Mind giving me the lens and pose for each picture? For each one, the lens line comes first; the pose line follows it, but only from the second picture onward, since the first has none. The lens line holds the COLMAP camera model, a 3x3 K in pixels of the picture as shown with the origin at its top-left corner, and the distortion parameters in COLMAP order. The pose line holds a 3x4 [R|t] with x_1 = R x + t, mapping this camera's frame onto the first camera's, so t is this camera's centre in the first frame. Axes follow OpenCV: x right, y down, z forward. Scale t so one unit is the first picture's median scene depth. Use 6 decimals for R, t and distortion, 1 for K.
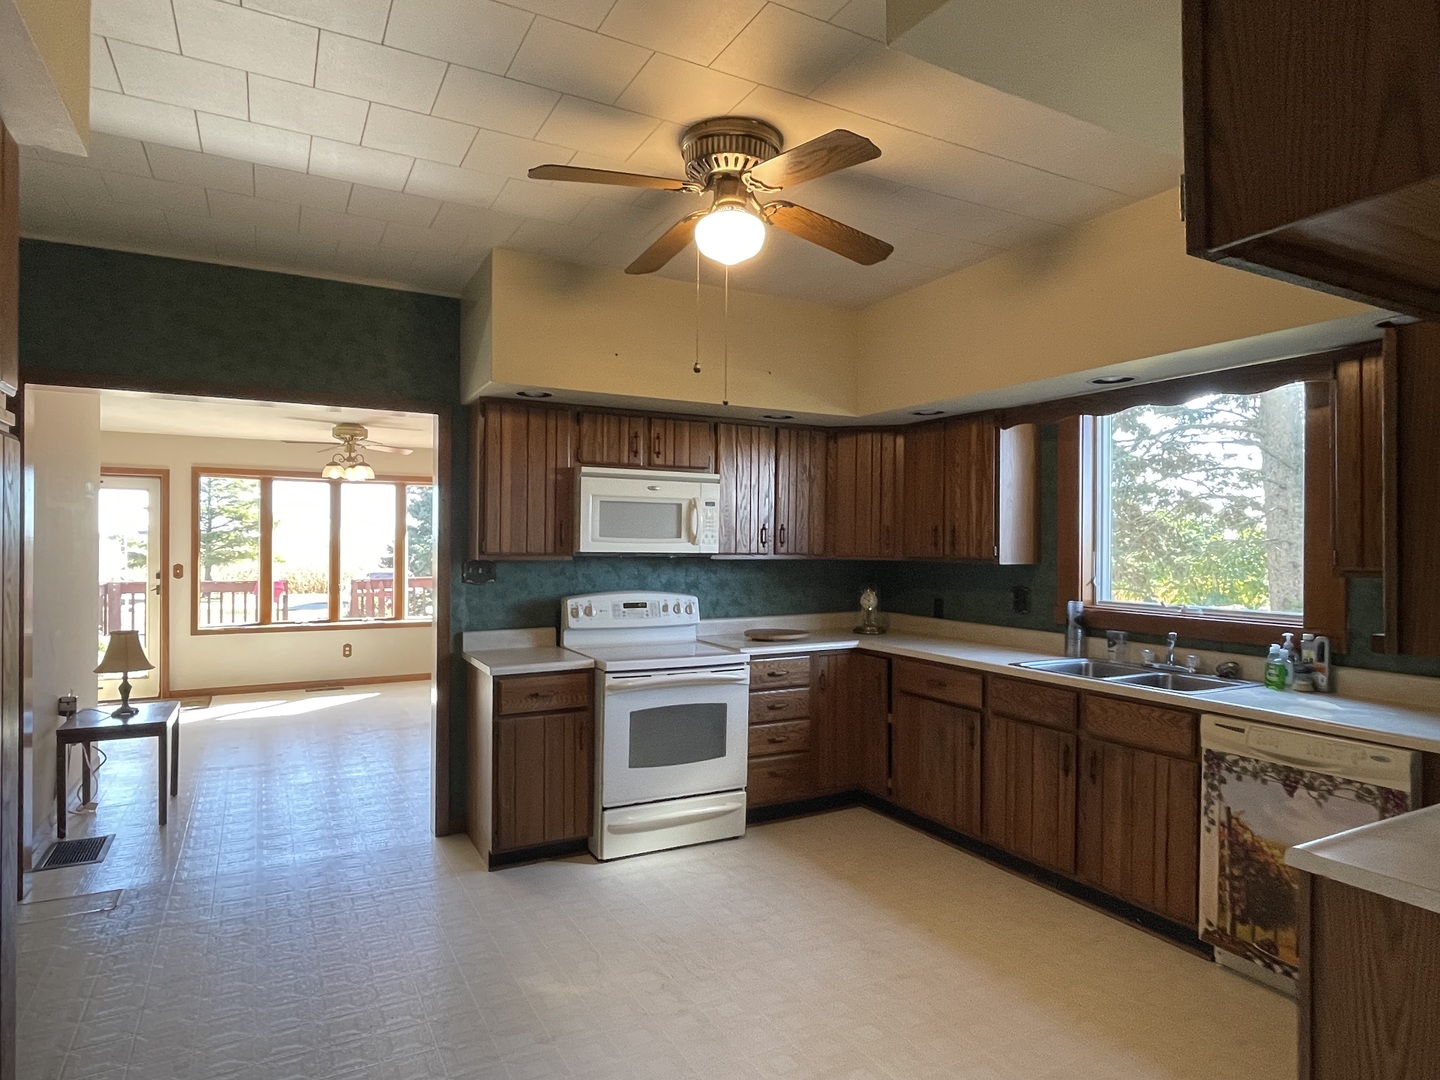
lens RADIAL K [[837.4, 0, 705.0], [0, 837.4, 542.5], [0, 0, 1]] dist [-0.017778, -0.001542]
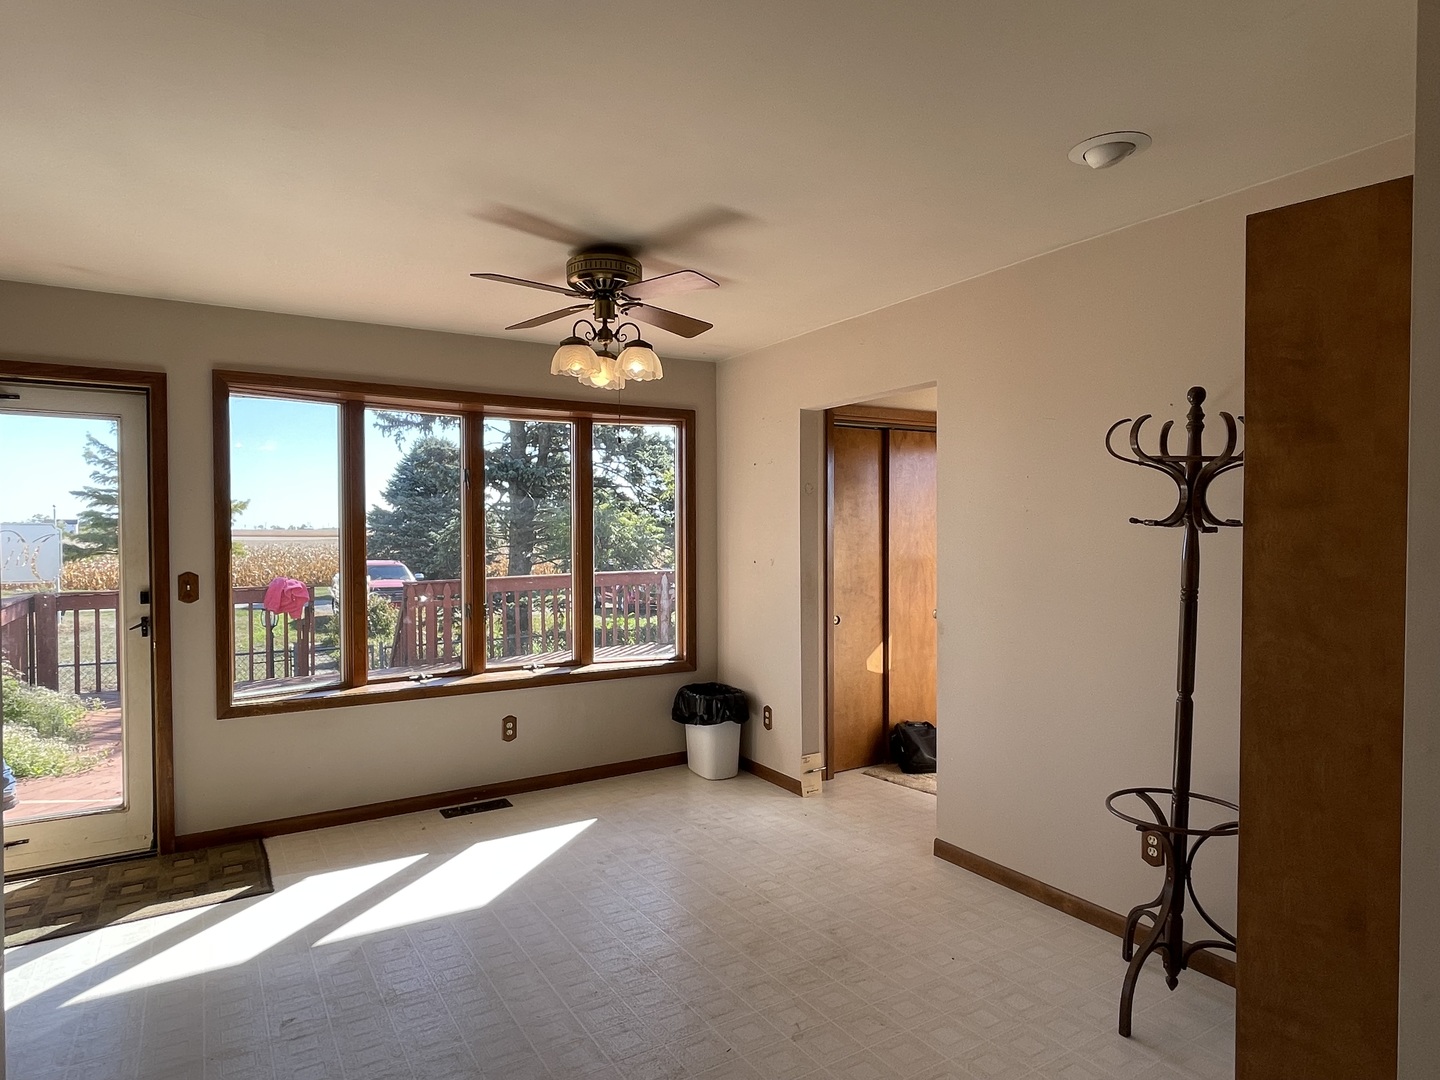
lens RADIAL K [[837.4, 0, 716.2], [0, 837.4, 542.1], [0, 0, 1]] dist [-0.017778, -0.001542]
pose [[0.997534, -0.009279, 0.069563, -0.361400], [0.008280, 0.999859, 0.014641, 0.004055], [-0.069689, -0.014029, 0.997470, 0.498905]]
